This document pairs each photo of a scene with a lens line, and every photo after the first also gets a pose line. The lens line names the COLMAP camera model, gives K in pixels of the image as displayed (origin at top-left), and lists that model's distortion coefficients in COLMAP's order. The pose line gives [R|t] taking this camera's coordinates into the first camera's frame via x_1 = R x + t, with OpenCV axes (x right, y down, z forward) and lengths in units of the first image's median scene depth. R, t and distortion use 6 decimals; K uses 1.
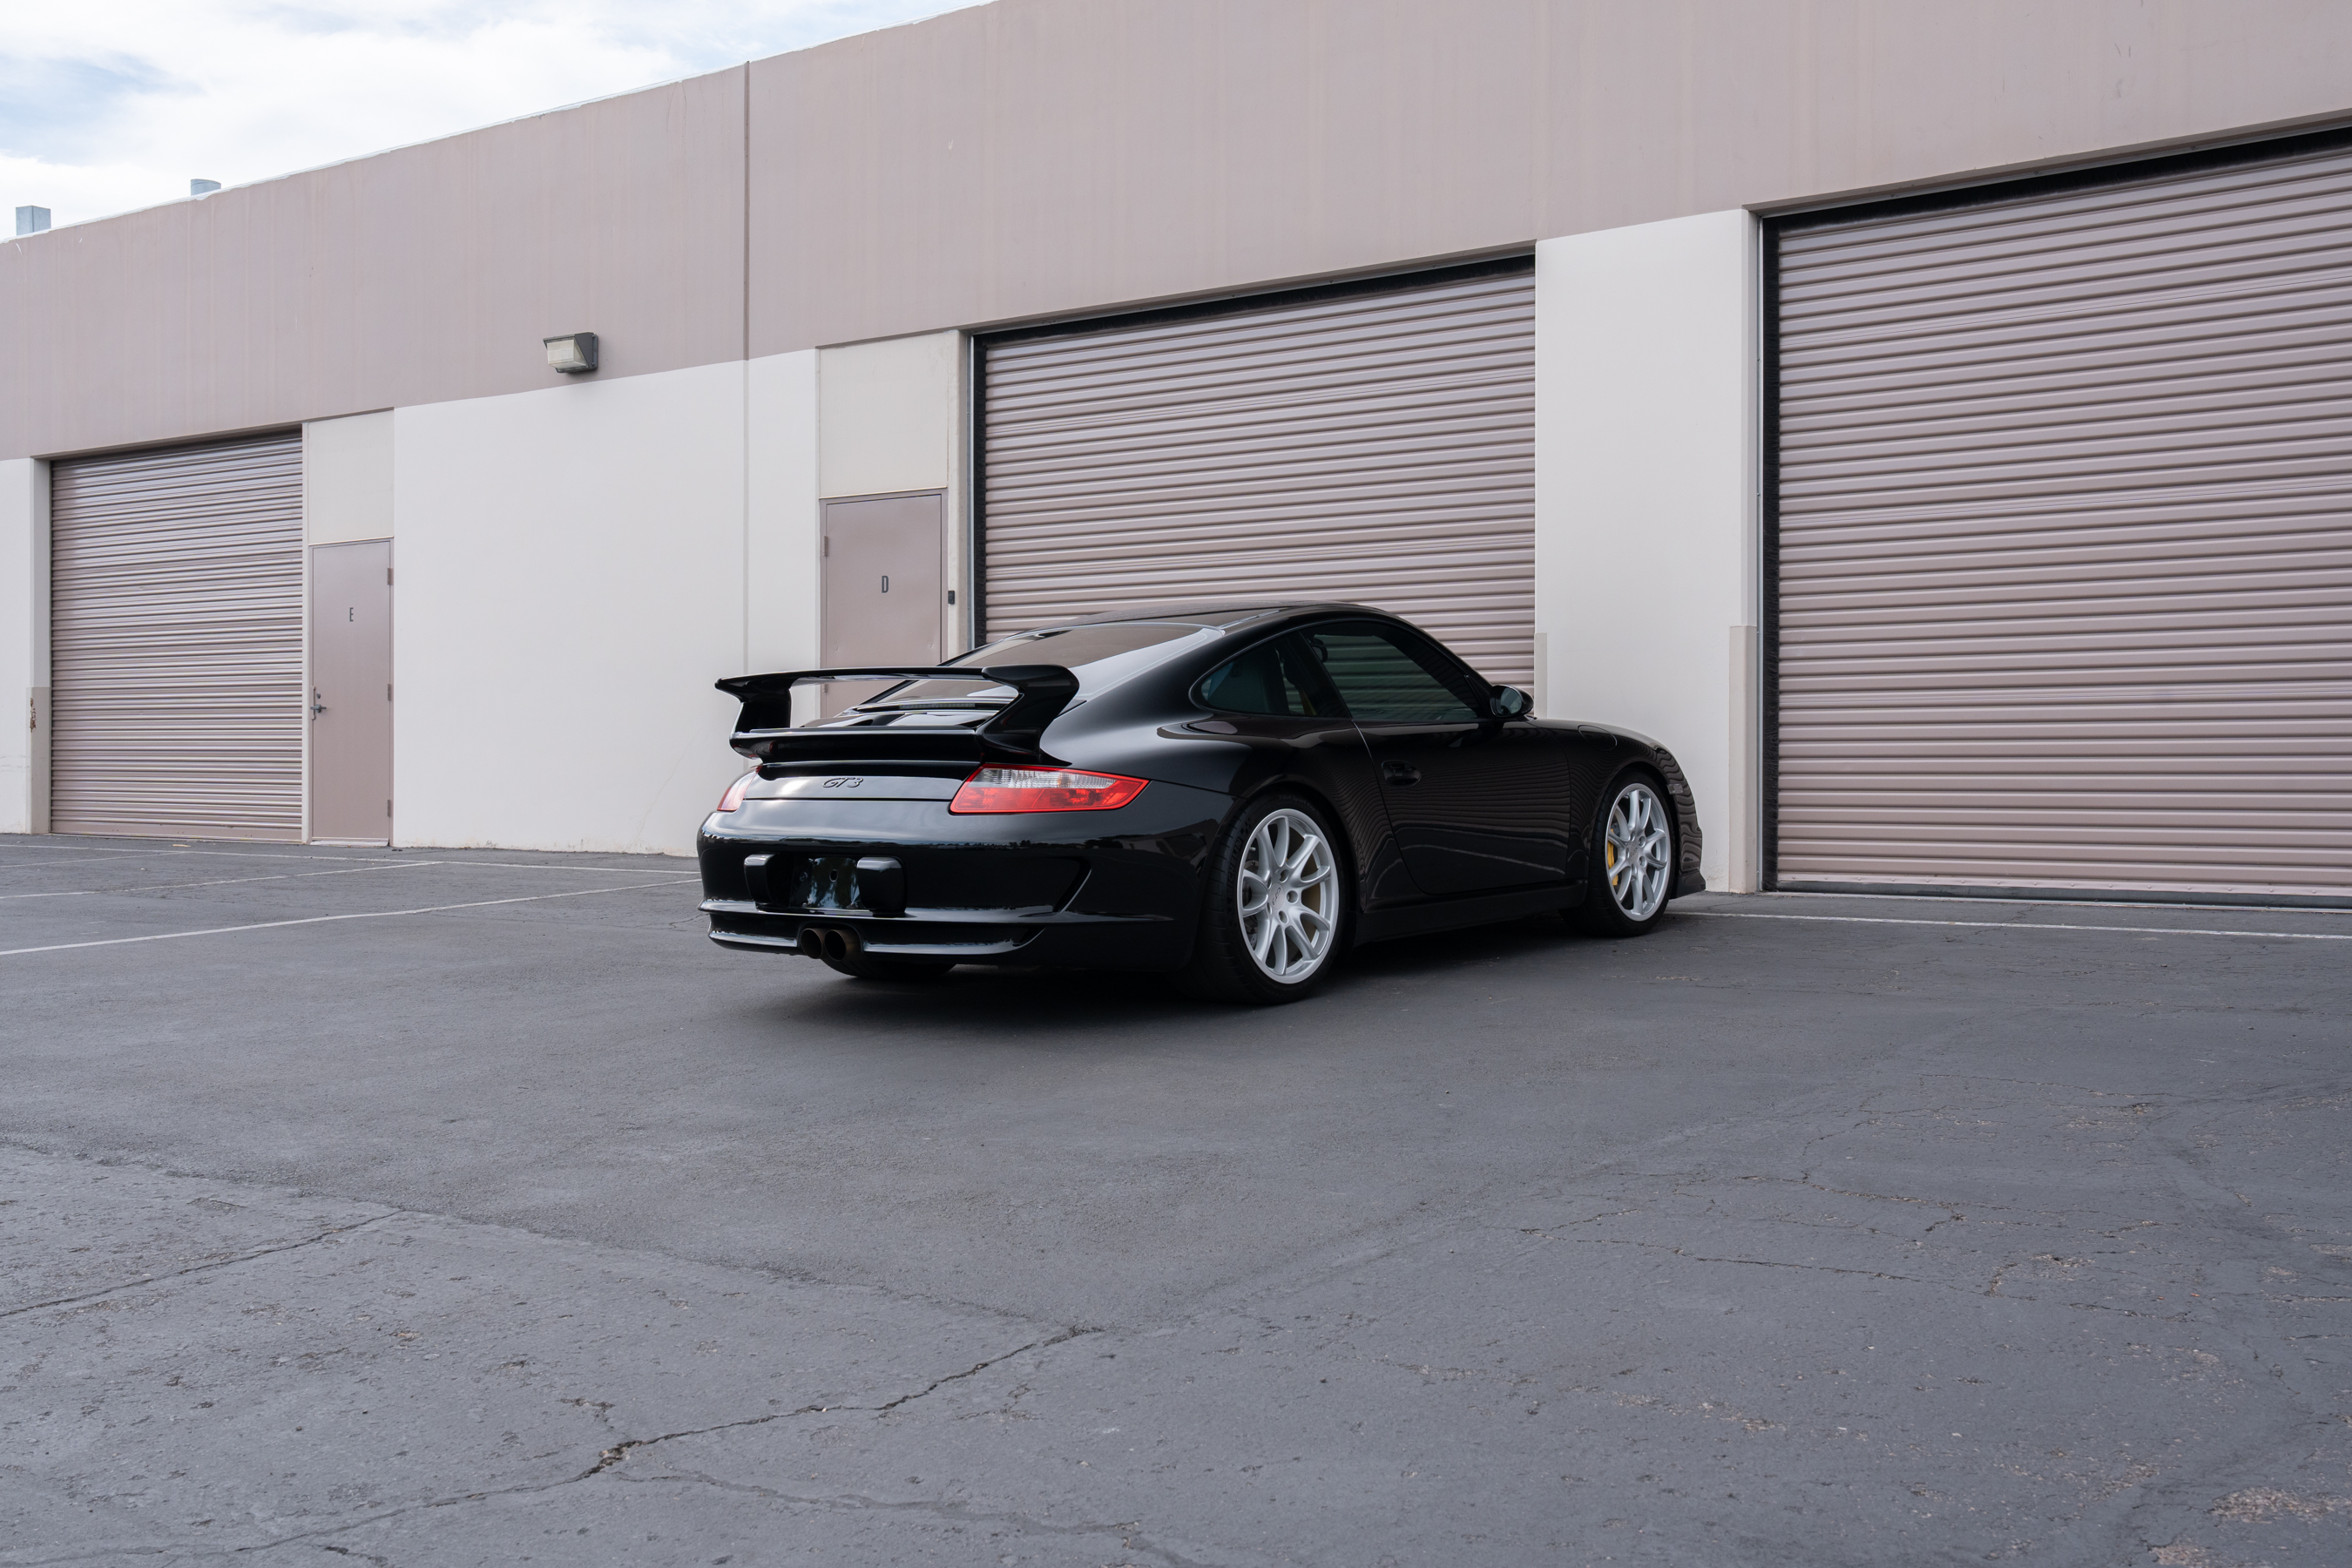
lens RADIAL K [[2391.5, 0, 1170.9], [0, 2391.5, 806.6], [0, 0, 1]] dist [0.062009, 0.000000]
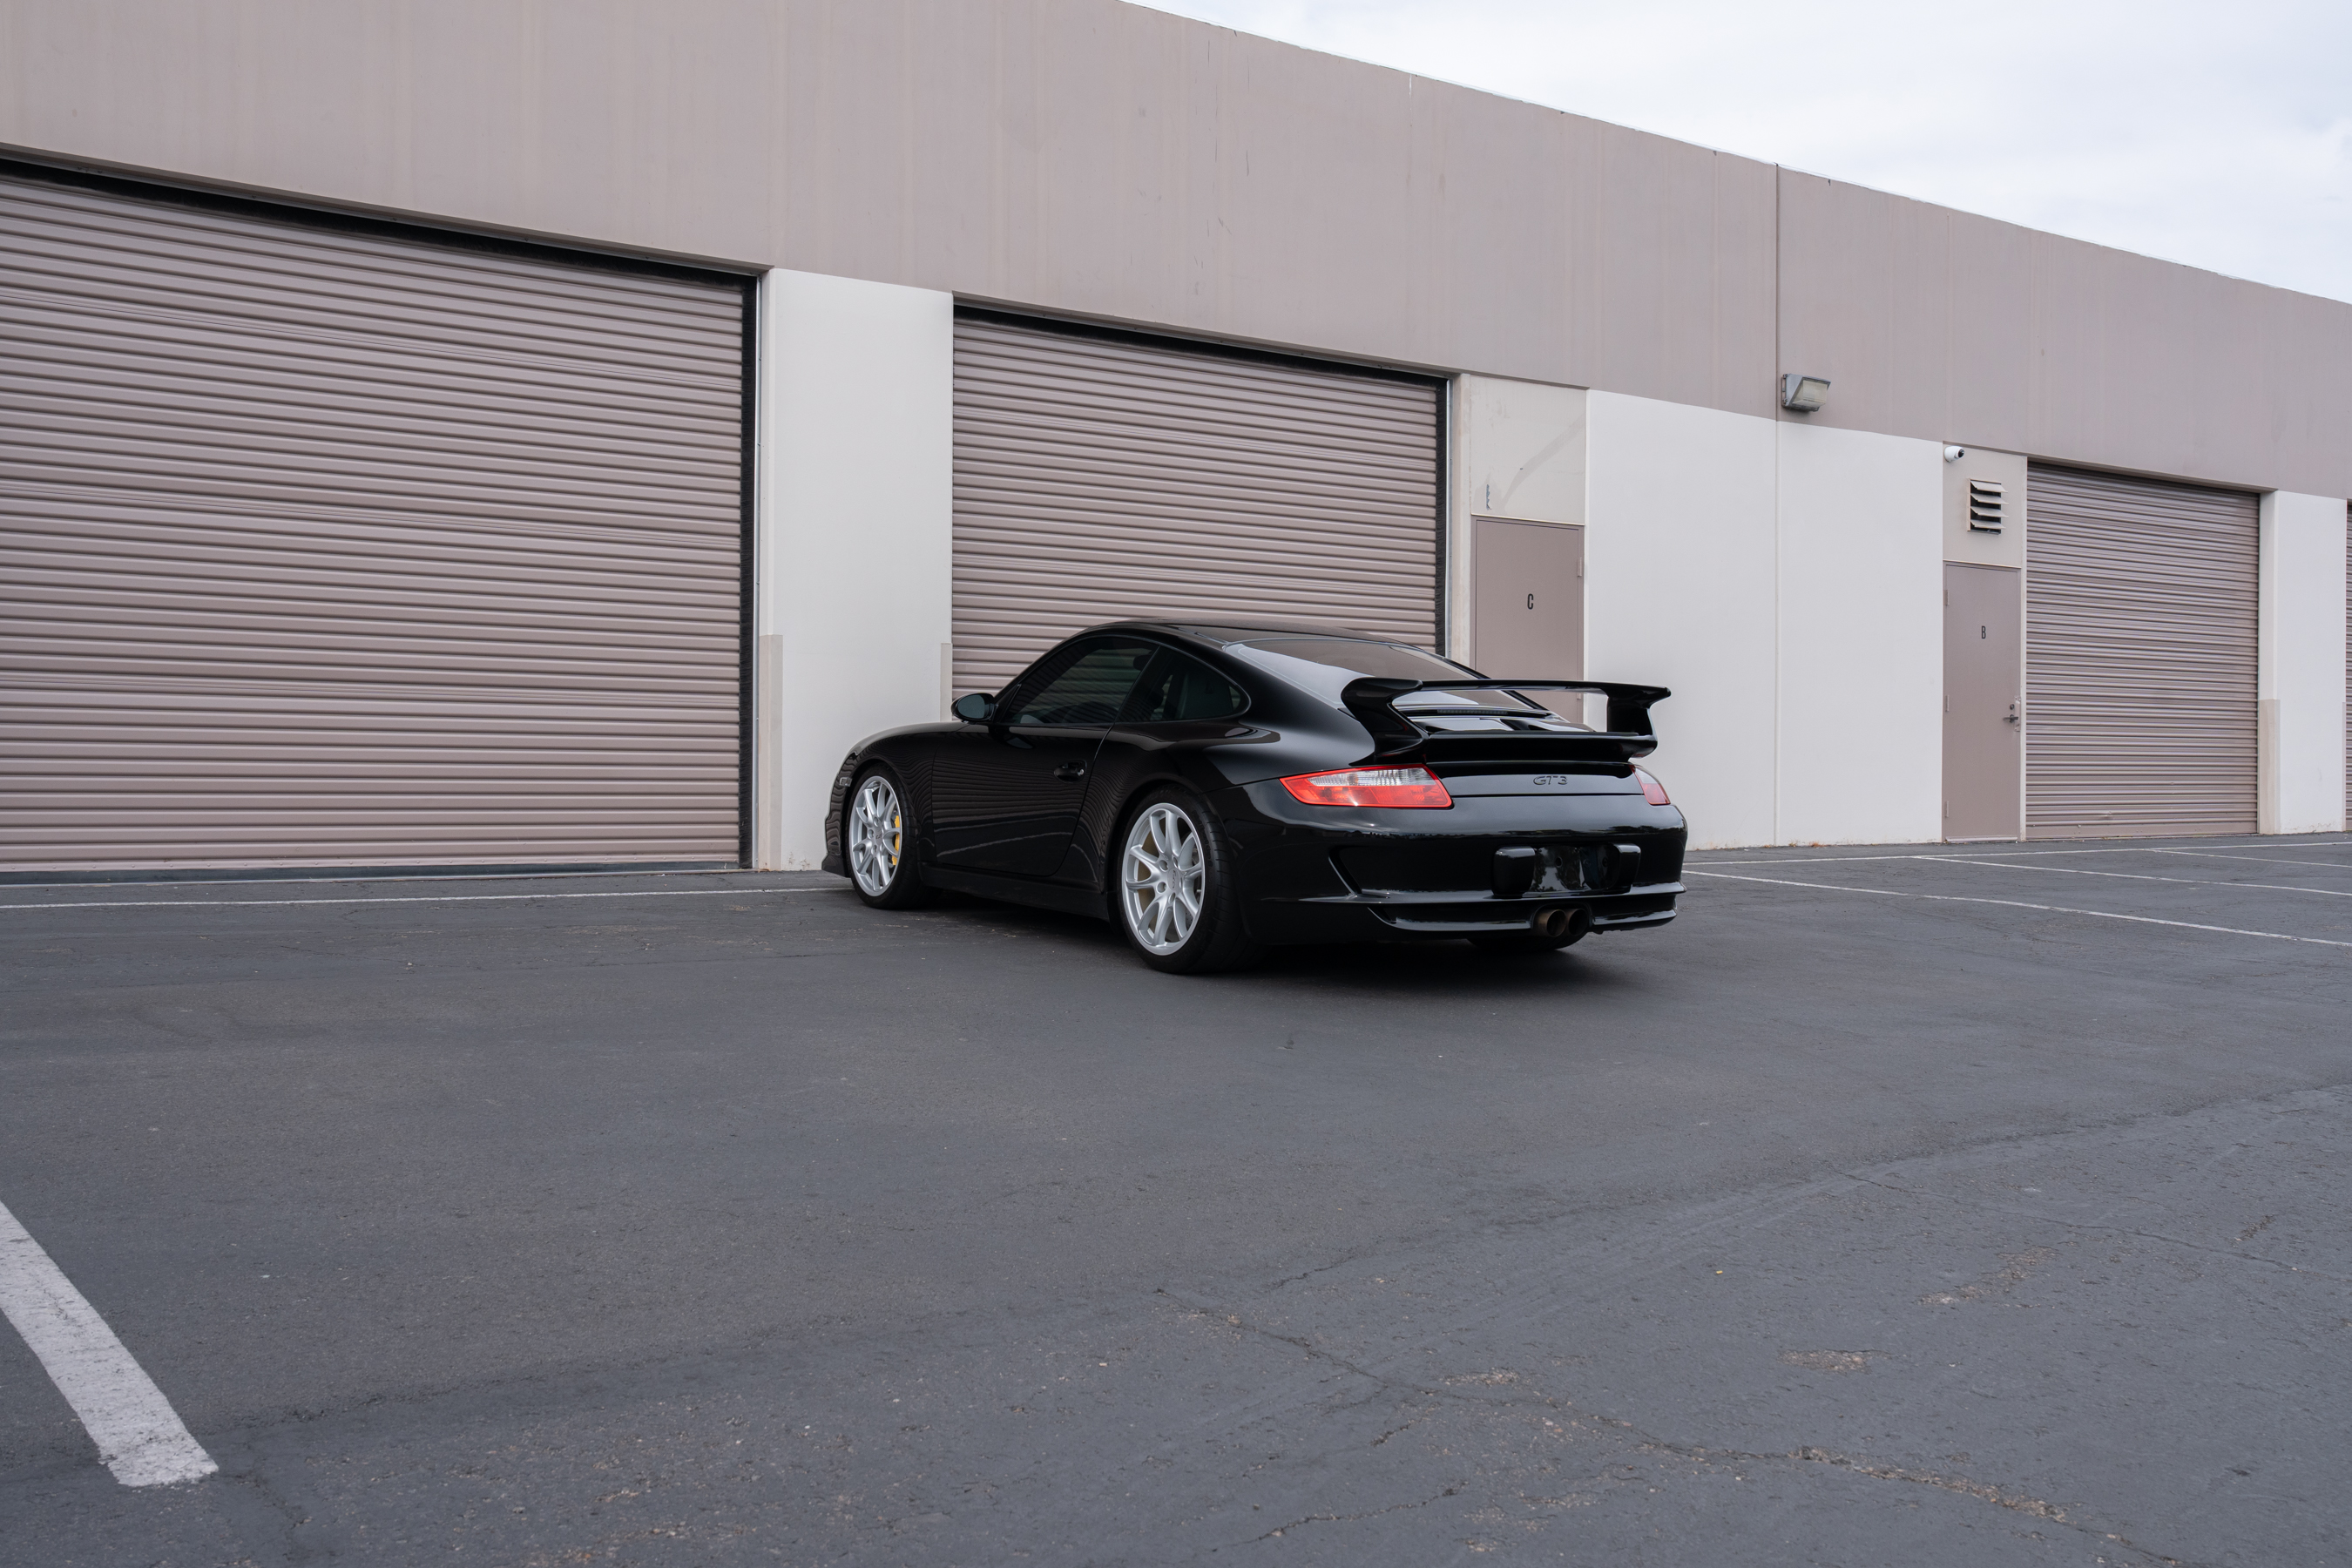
lens RADIAL K [[2250.6, 0, 1173.6], [0, 2250.6, 800.8], [0, 0, 1]] dist [0.023426, 0.000000]
pose [[0.308748, -0.009409, 0.951097, -0.887016], [0.003722, 0.999955, 0.008684, -0.007570], [-0.951137, 0.000859, 0.308769, 0.616832]]
